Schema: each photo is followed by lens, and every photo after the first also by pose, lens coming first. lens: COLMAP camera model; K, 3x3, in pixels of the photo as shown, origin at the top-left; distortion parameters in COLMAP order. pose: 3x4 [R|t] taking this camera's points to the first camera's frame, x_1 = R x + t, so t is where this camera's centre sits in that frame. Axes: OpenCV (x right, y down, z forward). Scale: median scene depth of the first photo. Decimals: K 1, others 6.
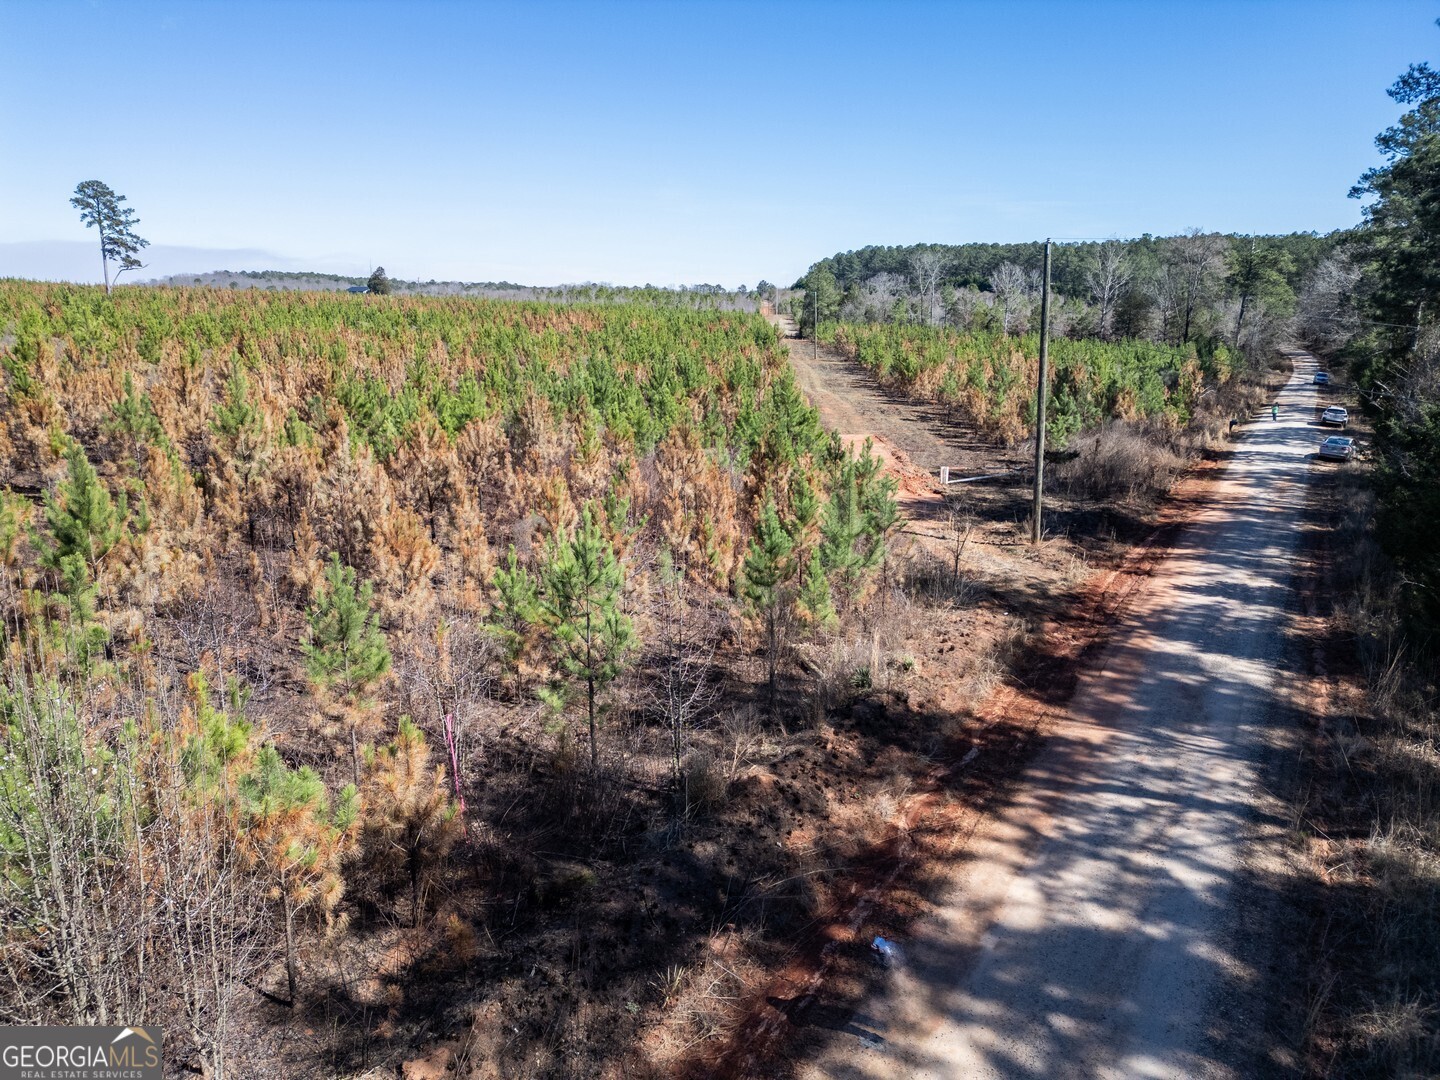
lens RADIAL K [[1008.6, 0, 715.1], [0, 1008.6, 550.2], [0, 0, 1]] dist [0.033662, -0.018329]
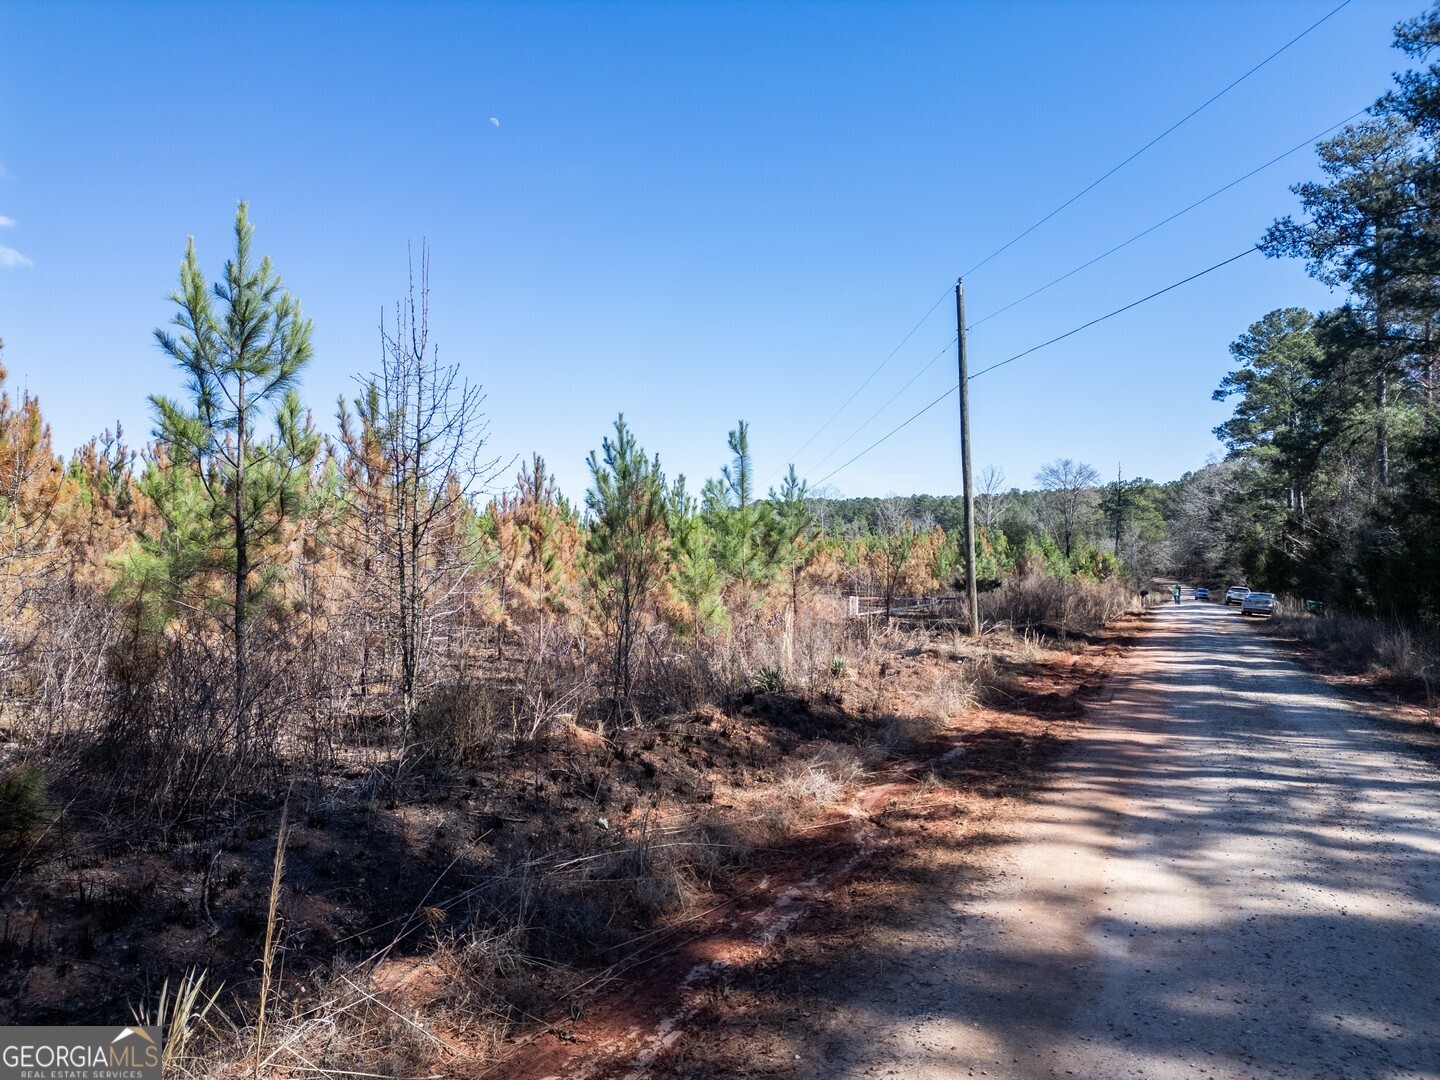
lens RADIAL K [[1008.6, 0, 713.2], [0, 1008.6, 535.9], [0, 0, 1]] dist [0.033662, -0.018329]
pose [[0.995256, 0.003872, 0.097215, 0.056403], [0.021554, 0.965606, -0.259114, 0.234853], [-0.094875, 0.259980, 0.960942, 0.425146]]
